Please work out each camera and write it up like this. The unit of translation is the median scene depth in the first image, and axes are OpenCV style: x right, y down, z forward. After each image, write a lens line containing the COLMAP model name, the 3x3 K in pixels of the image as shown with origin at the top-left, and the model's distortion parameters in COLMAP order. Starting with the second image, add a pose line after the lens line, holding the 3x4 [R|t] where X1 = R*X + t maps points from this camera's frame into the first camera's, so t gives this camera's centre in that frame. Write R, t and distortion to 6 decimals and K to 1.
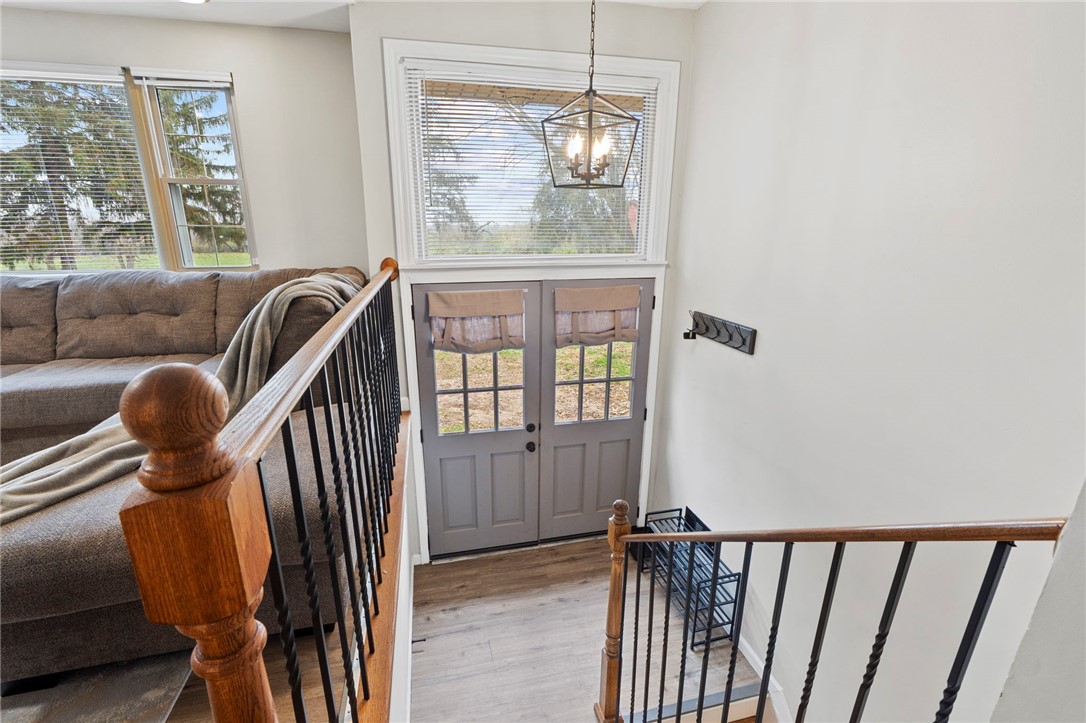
lens RADIAL K [[474.5, 0, 543.0], [0, 474.5, 361.5], [0, 0, 1]] dist [-0.000633, -0.000045]
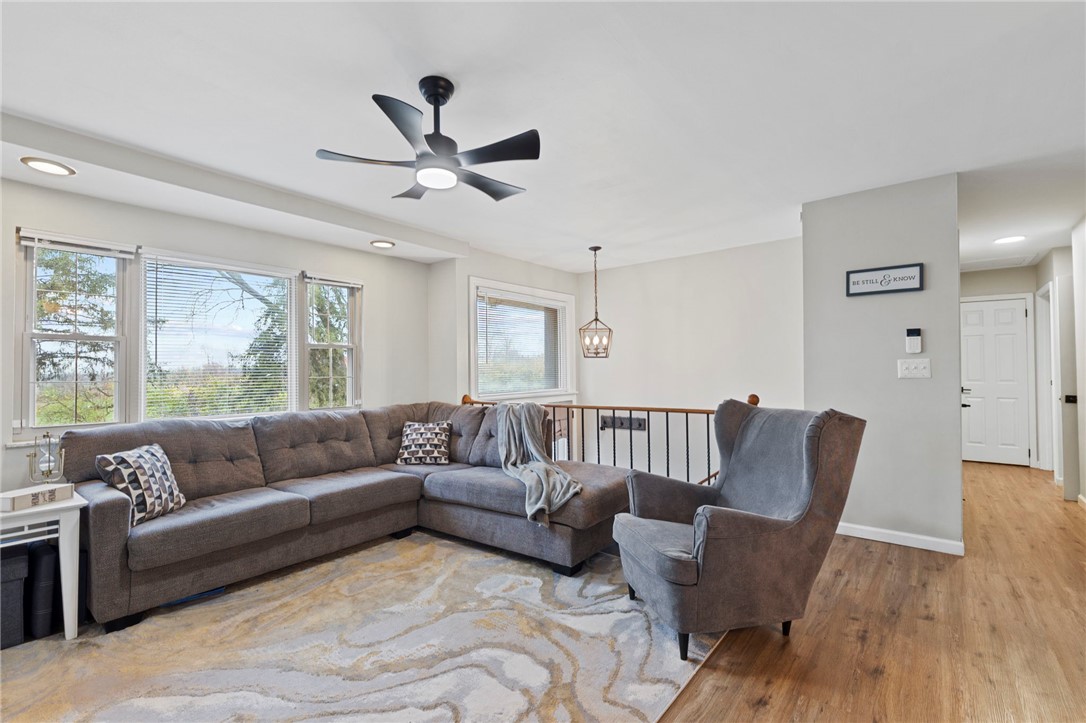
lens RADIAL K [[474.5, 0, 543.0], [0, 474.5, 361.5], [0, 0, 1]] dist [-0.000633, -0.000045]
pose [[0.793356, 0.004673, 0.608740, -1.162981], [0.172888, 0.957066, -0.232667, 0.099332], [-0.583691, 0.289832, 0.758487, -0.426002]]
